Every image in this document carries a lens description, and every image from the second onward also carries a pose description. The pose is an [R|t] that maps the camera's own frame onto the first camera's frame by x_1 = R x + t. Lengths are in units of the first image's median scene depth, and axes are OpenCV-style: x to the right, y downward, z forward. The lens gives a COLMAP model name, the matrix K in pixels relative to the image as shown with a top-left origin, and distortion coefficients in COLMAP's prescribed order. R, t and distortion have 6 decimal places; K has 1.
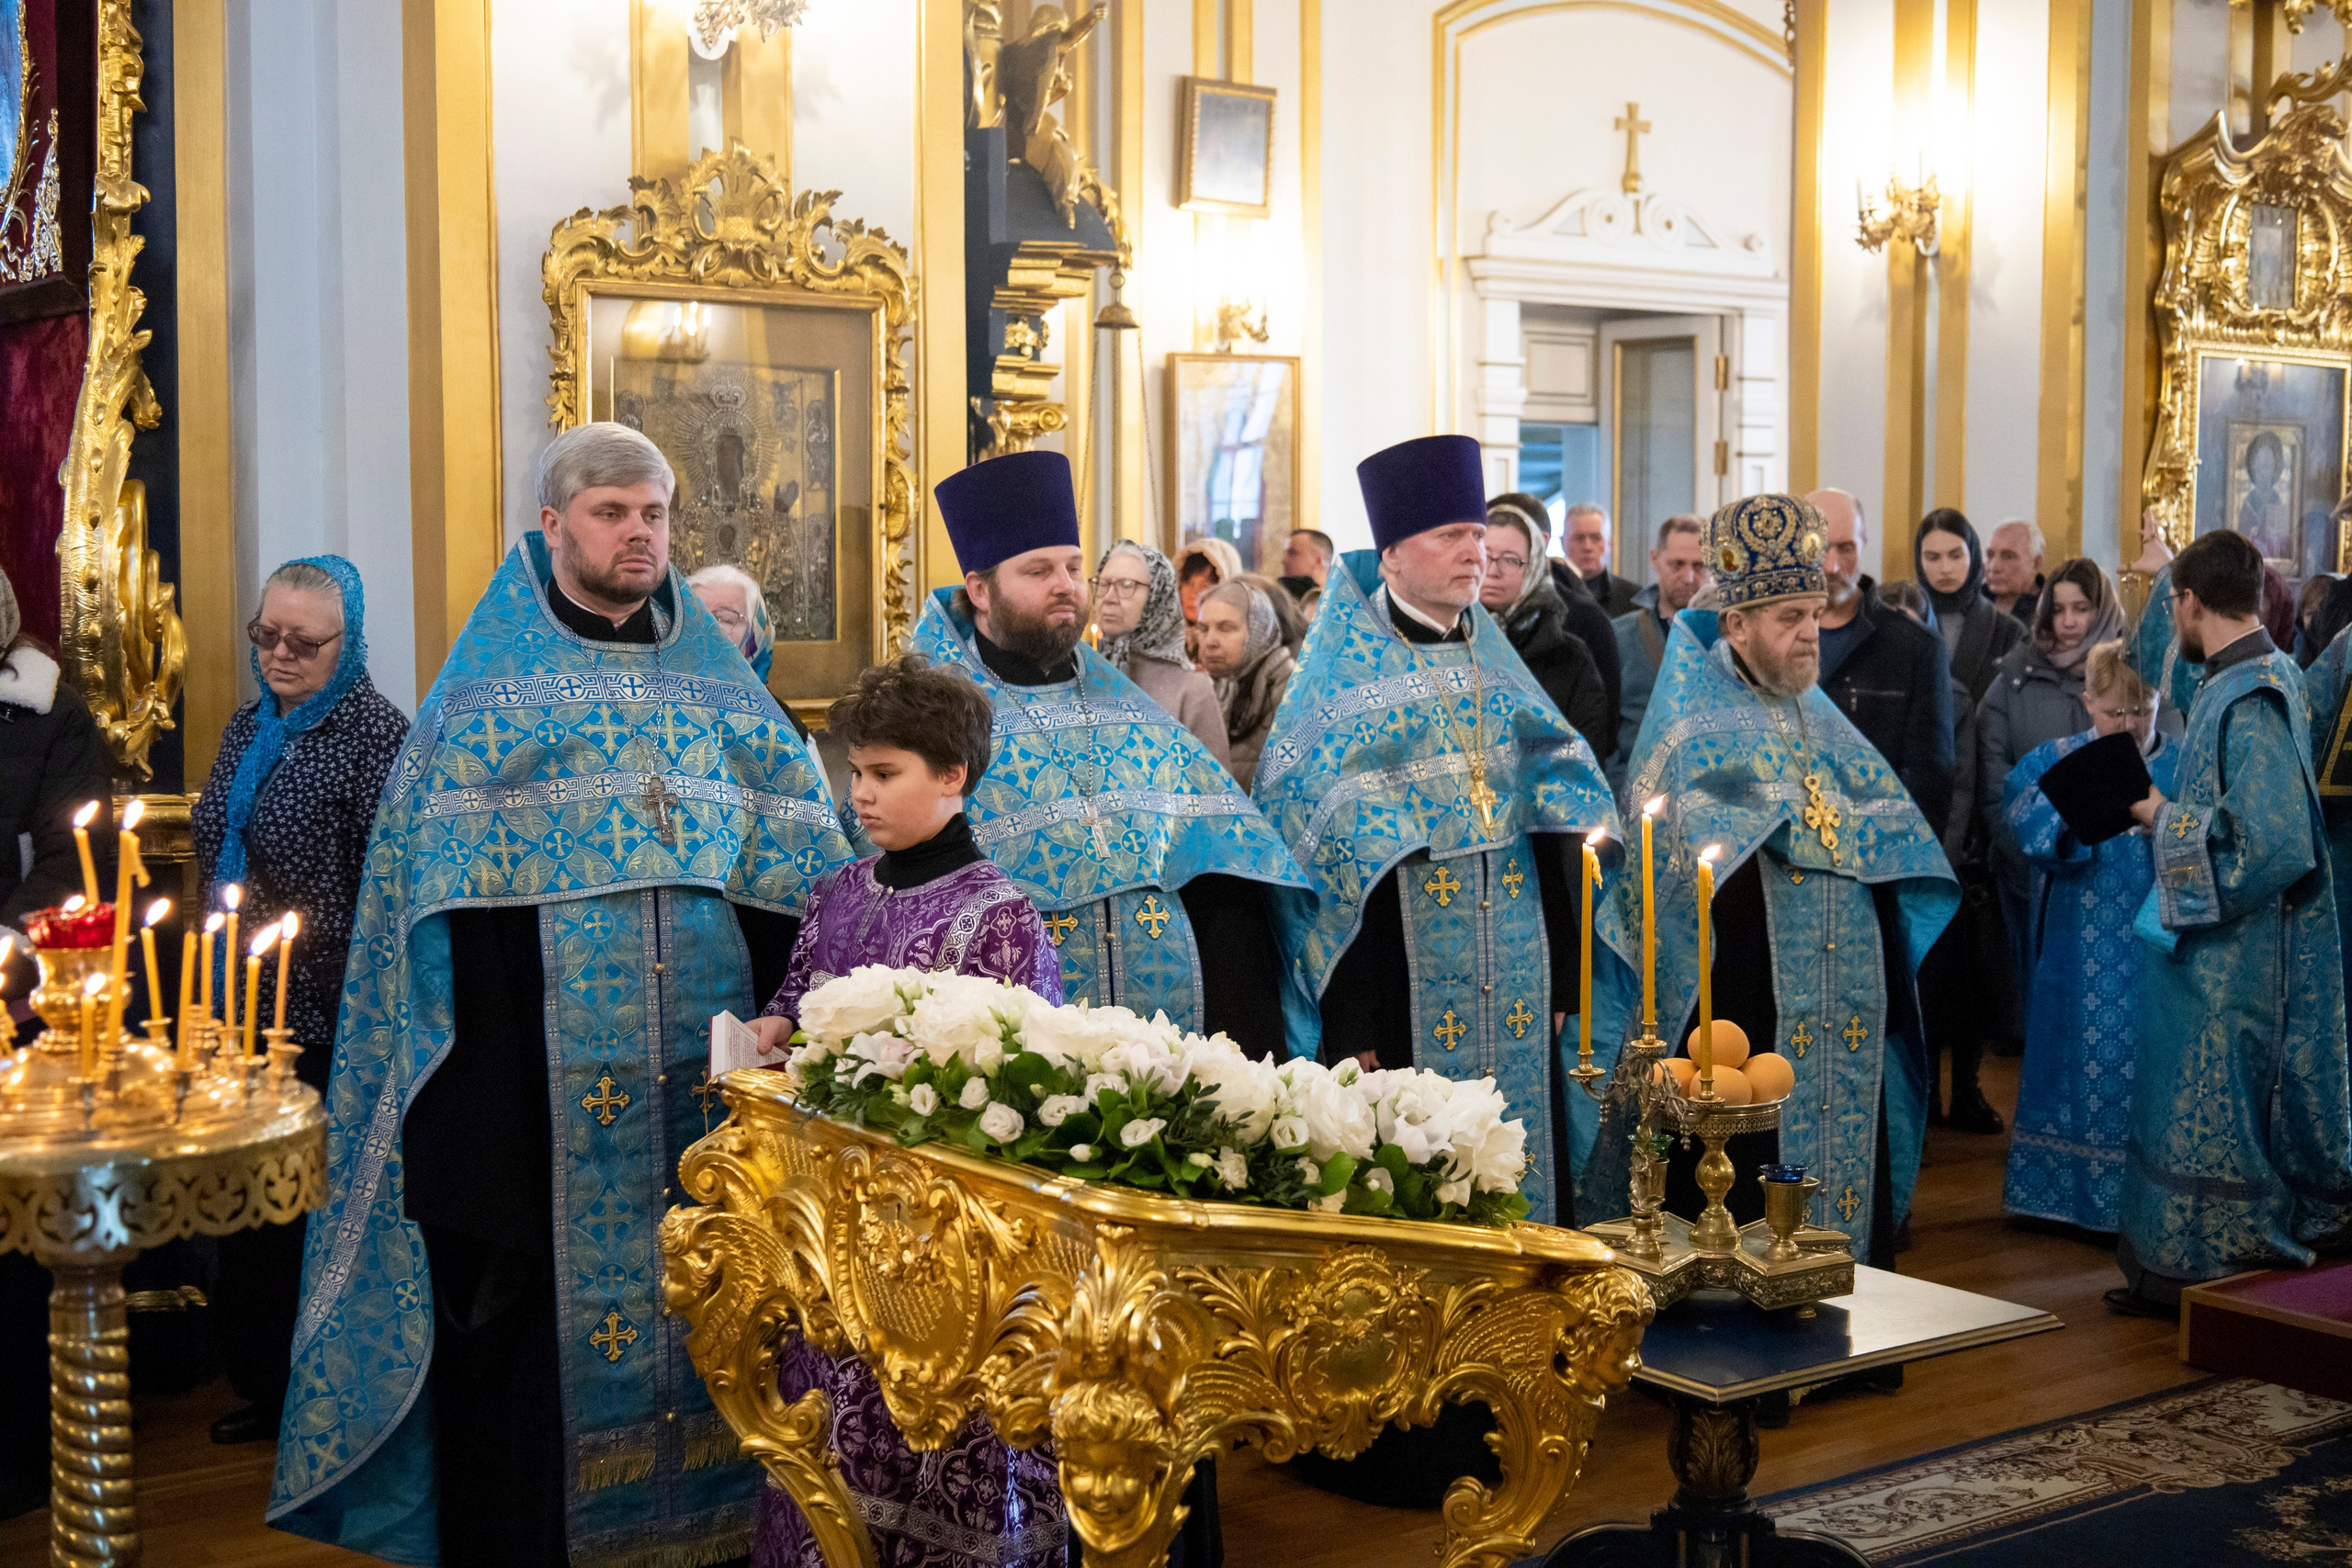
lens RADIAL K [[2946.7, 0, 1175.2], [0, 2946.7, 780.6], [0, 0, 1]] dist [0.010235, -0.007590]
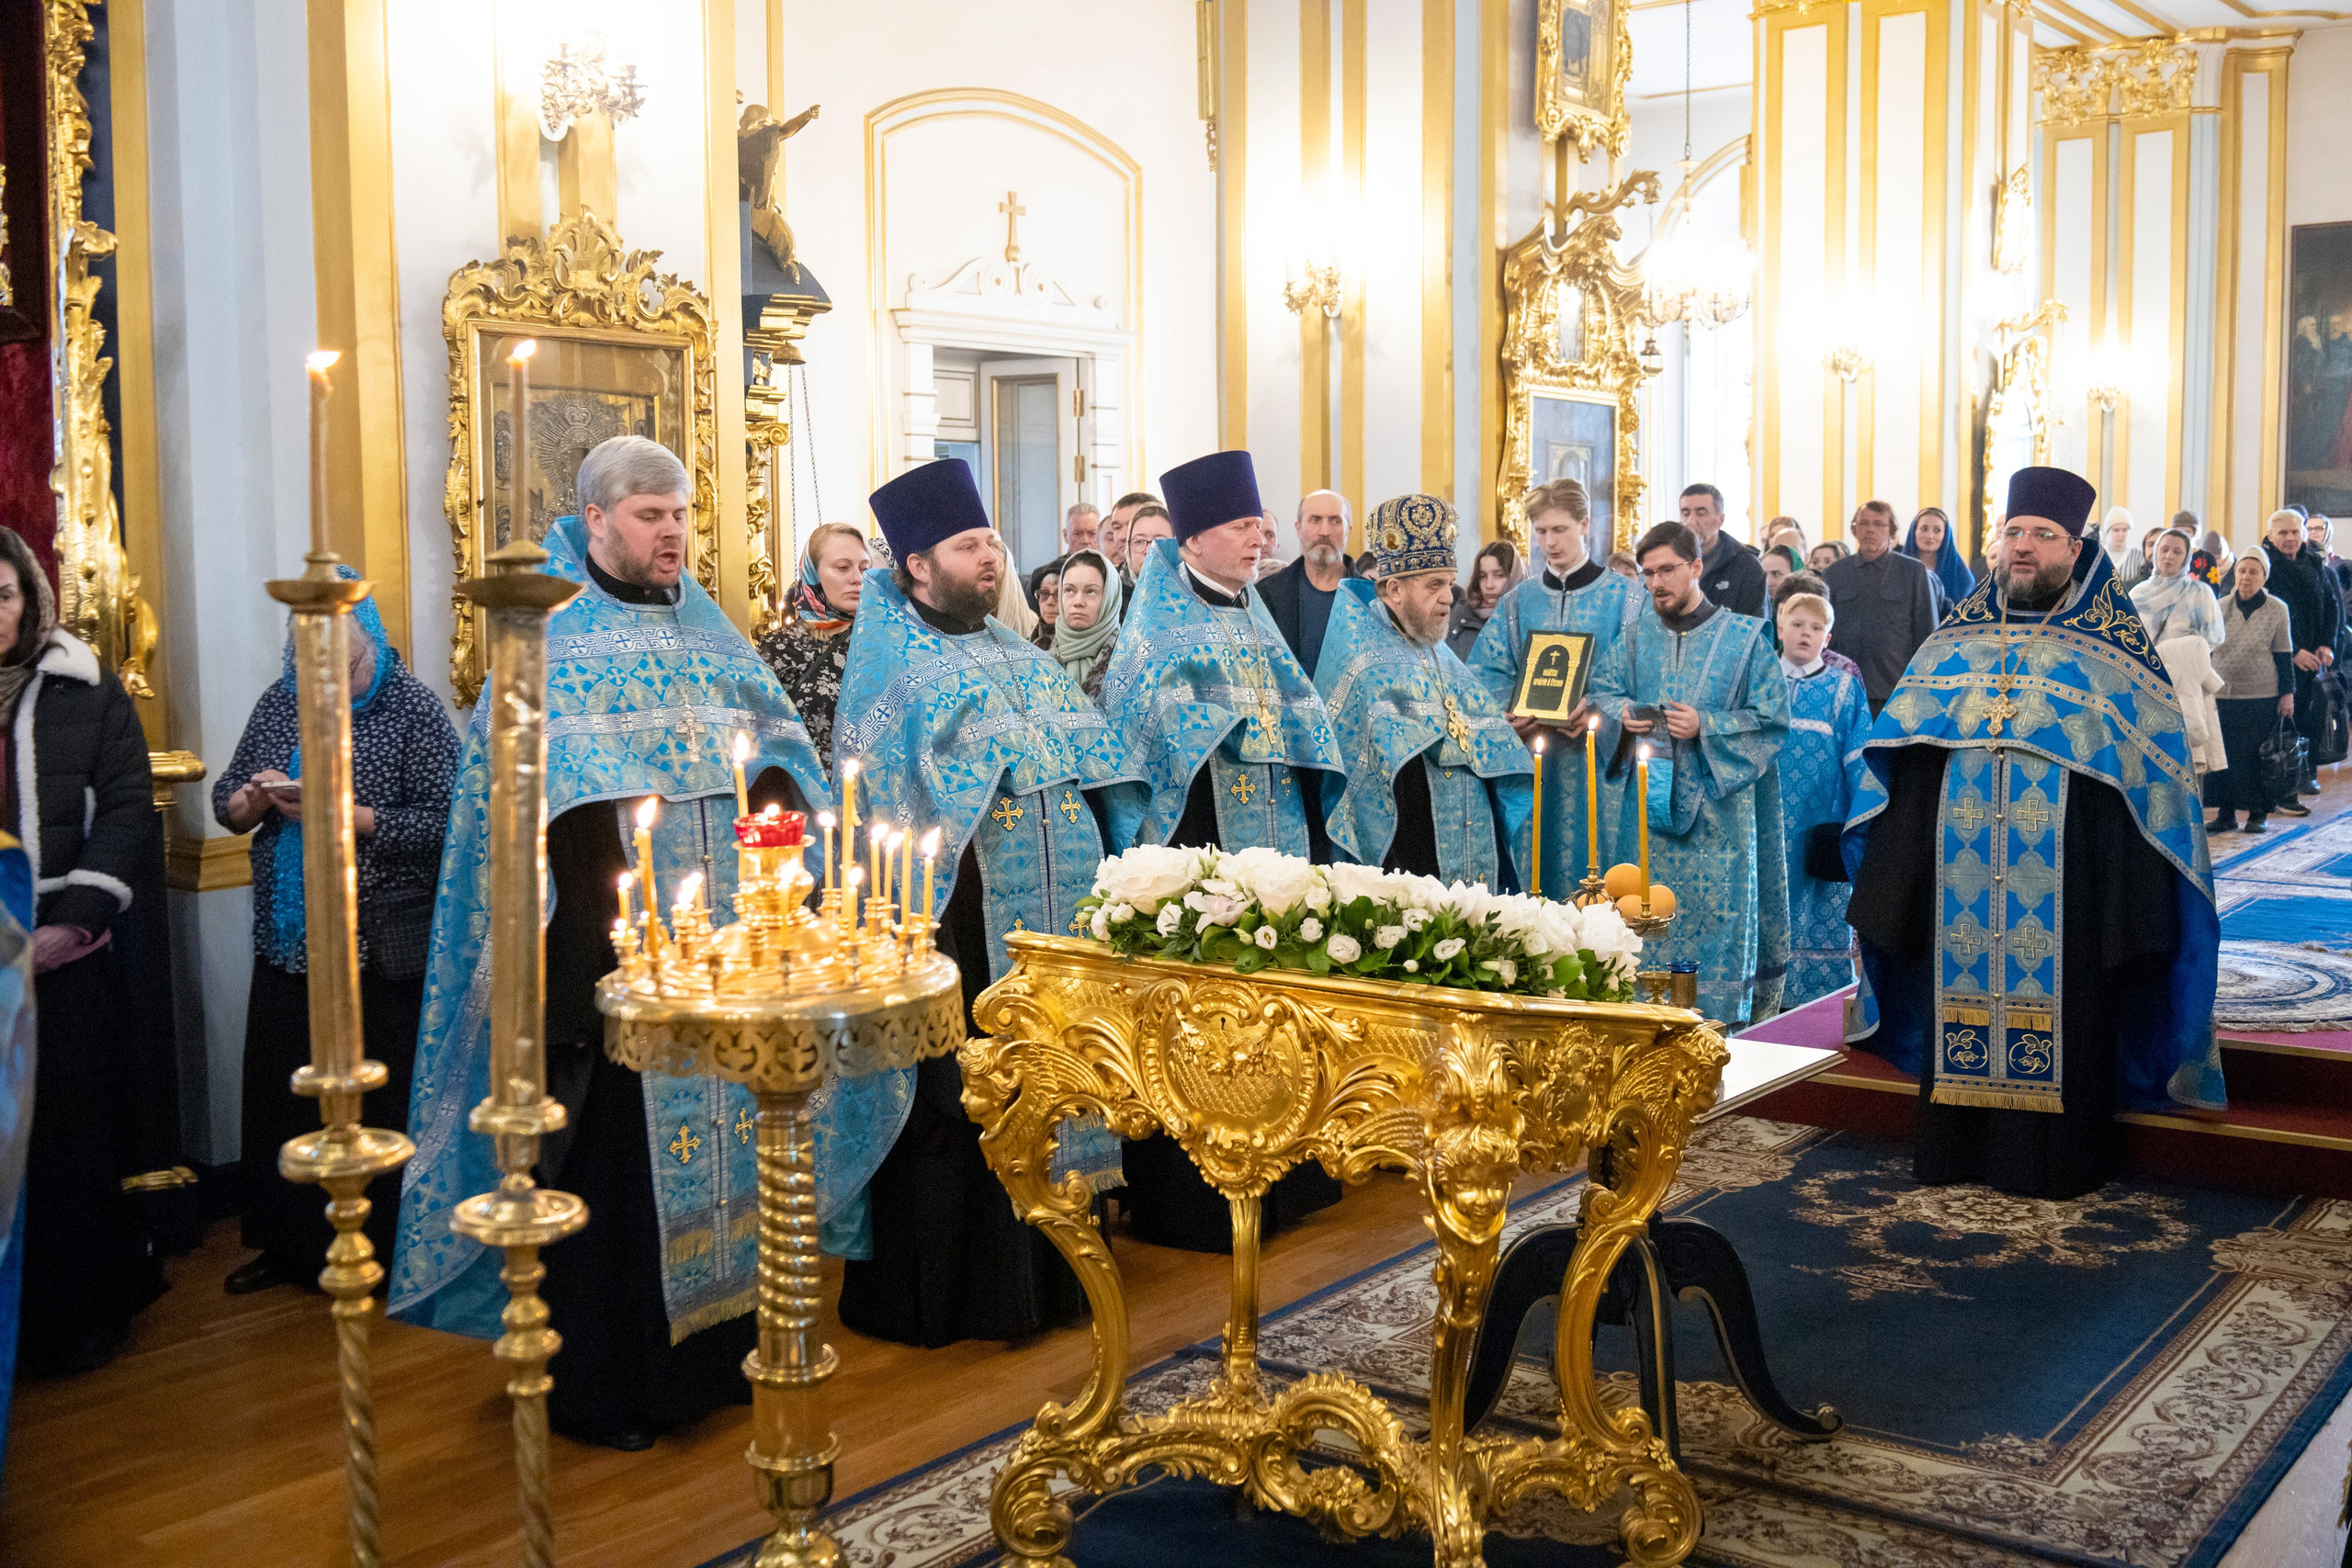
lens RADIAL K [[2369.0, 0, 1185.4], [0, 2369.0, 775.0], [0, 0, 1]] dist [-0.043089, 0.036130]
pose [[0.955811, -0.035866, 0.291785, -0.196748], [0.030271, 0.999261, 0.023668, 0.002988], [-0.292418, -0.013789, 0.956191, -0.013857]]
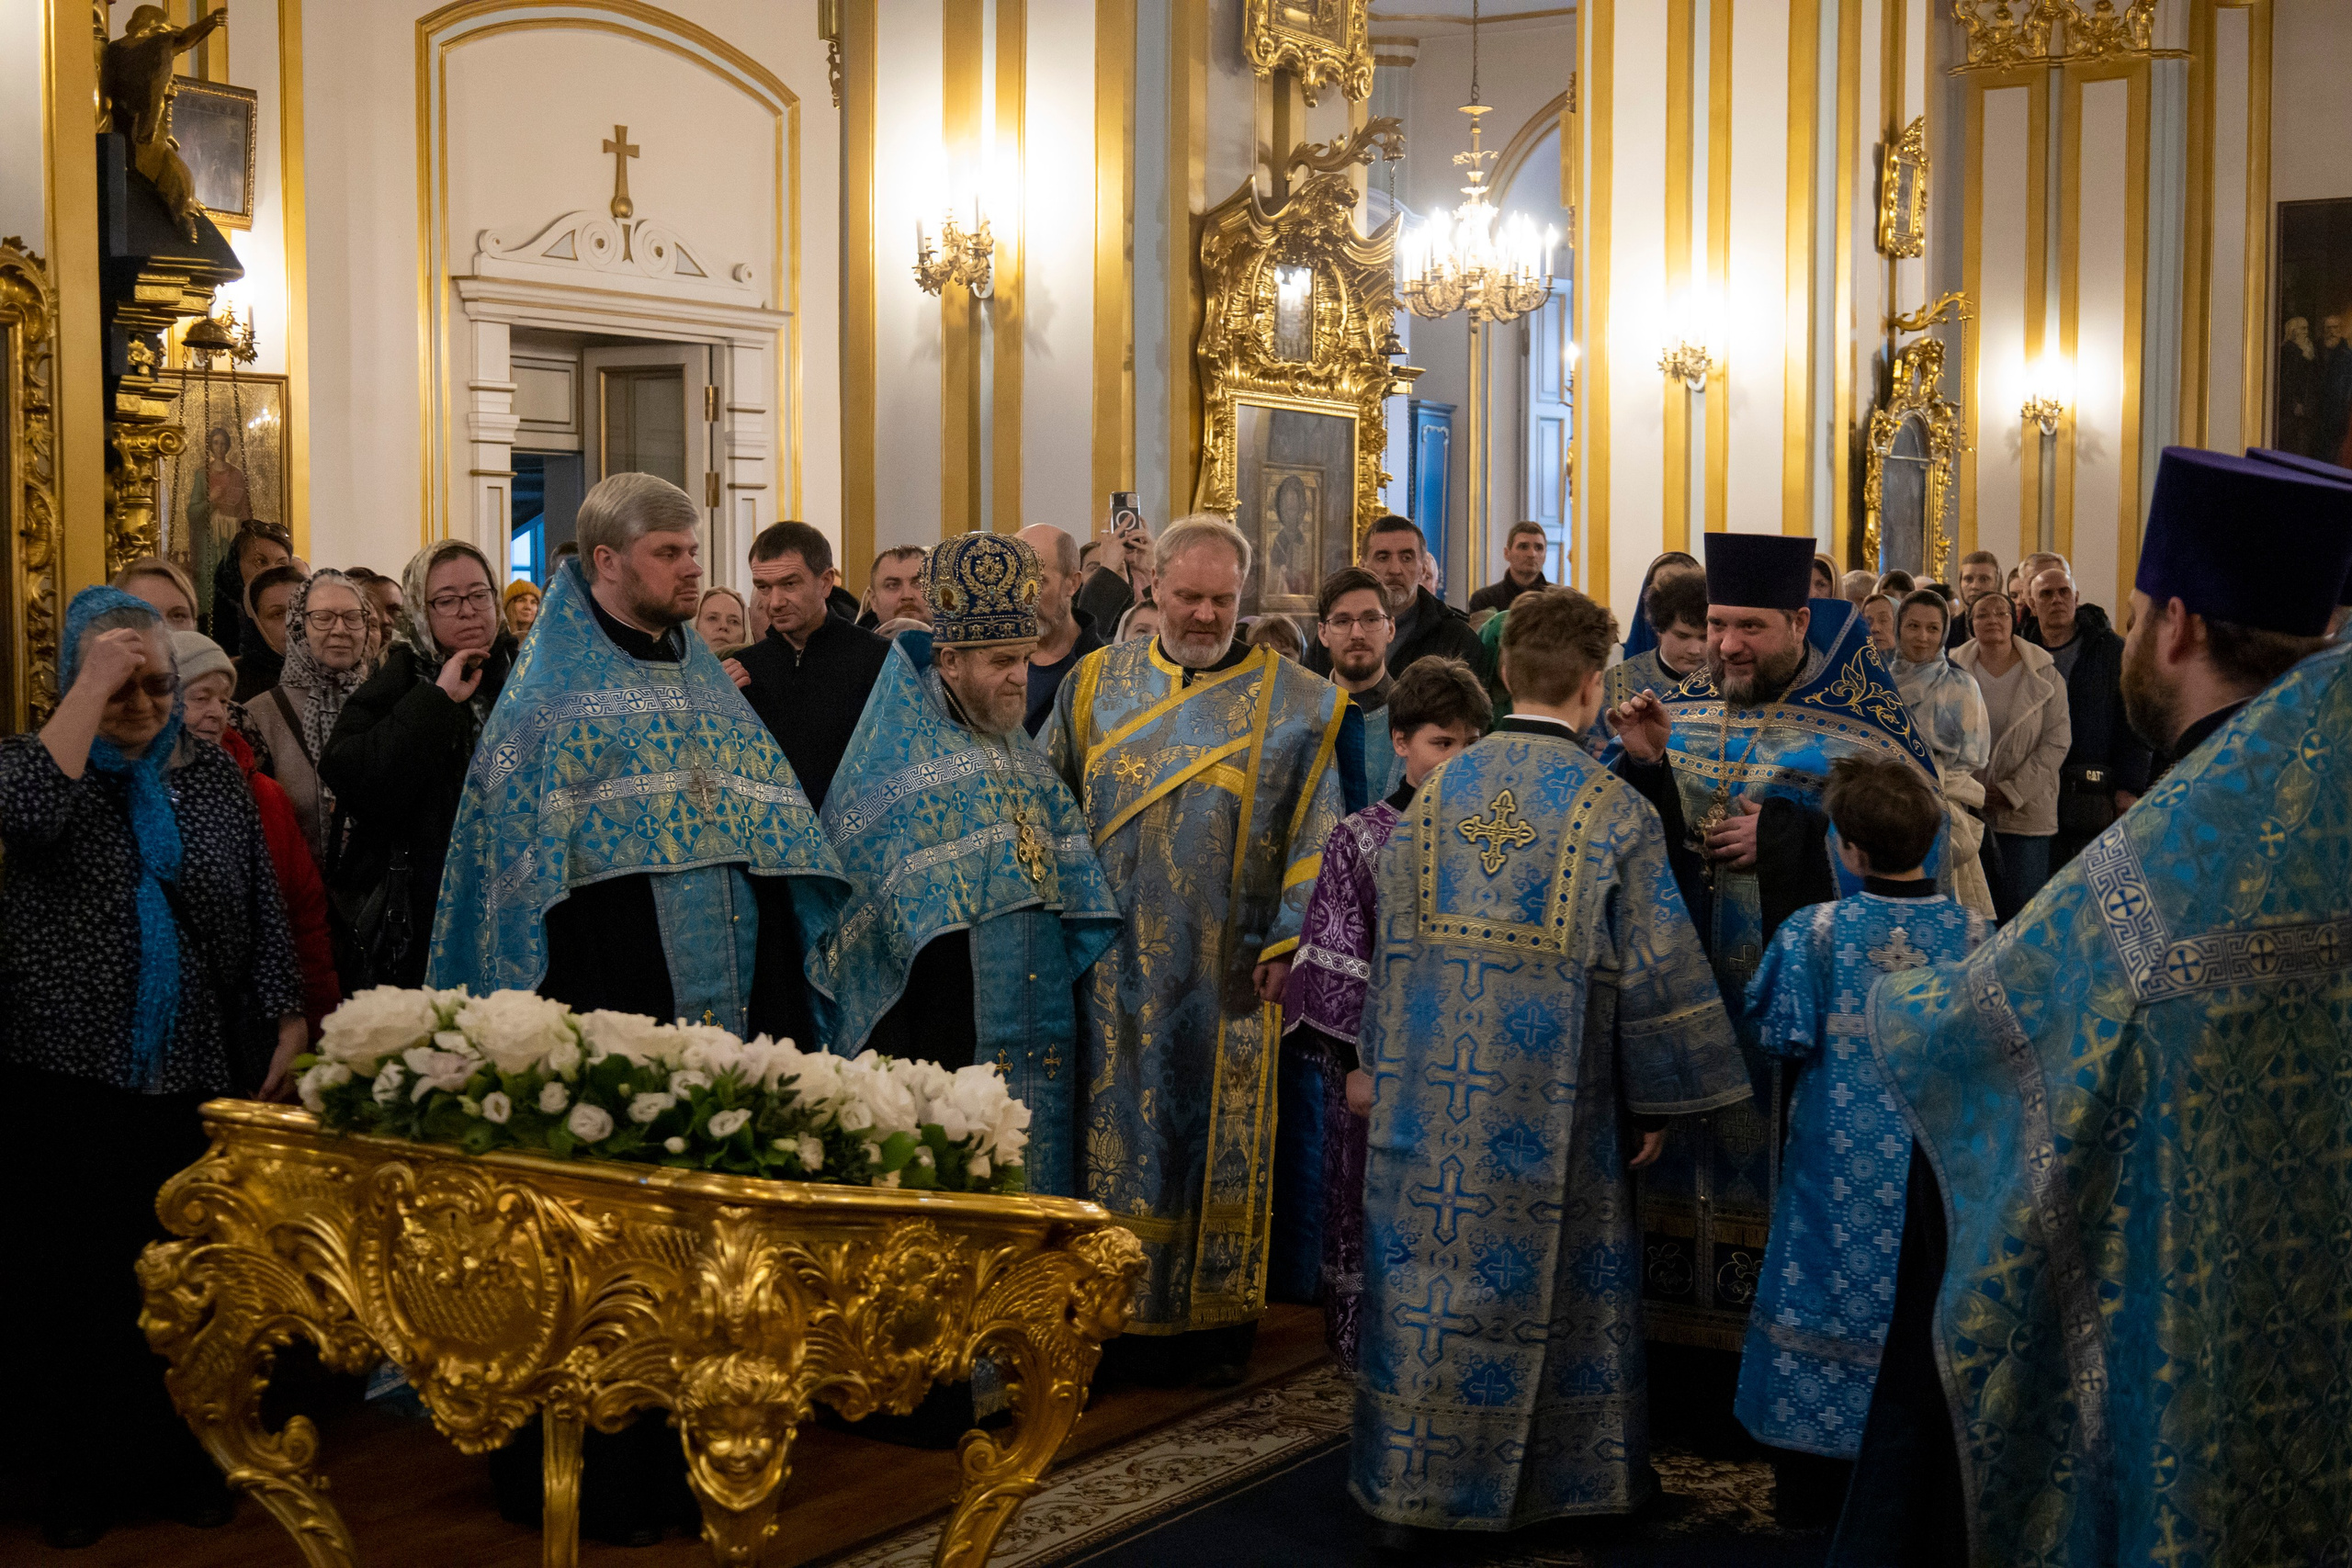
lens RADIAL K [[3110.2, 0, 1183.6], [0, 3110.2, 791.1], [0, 0, 1]] dist [-0.052079, 0.253487]
pose [[0.932004, -0.019805, 0.361906, -0.114381], [0.023989, 0.999687, -0.007072, 0.004488], [-0.361652, 0.015273, 0.932188, -0.049948]]
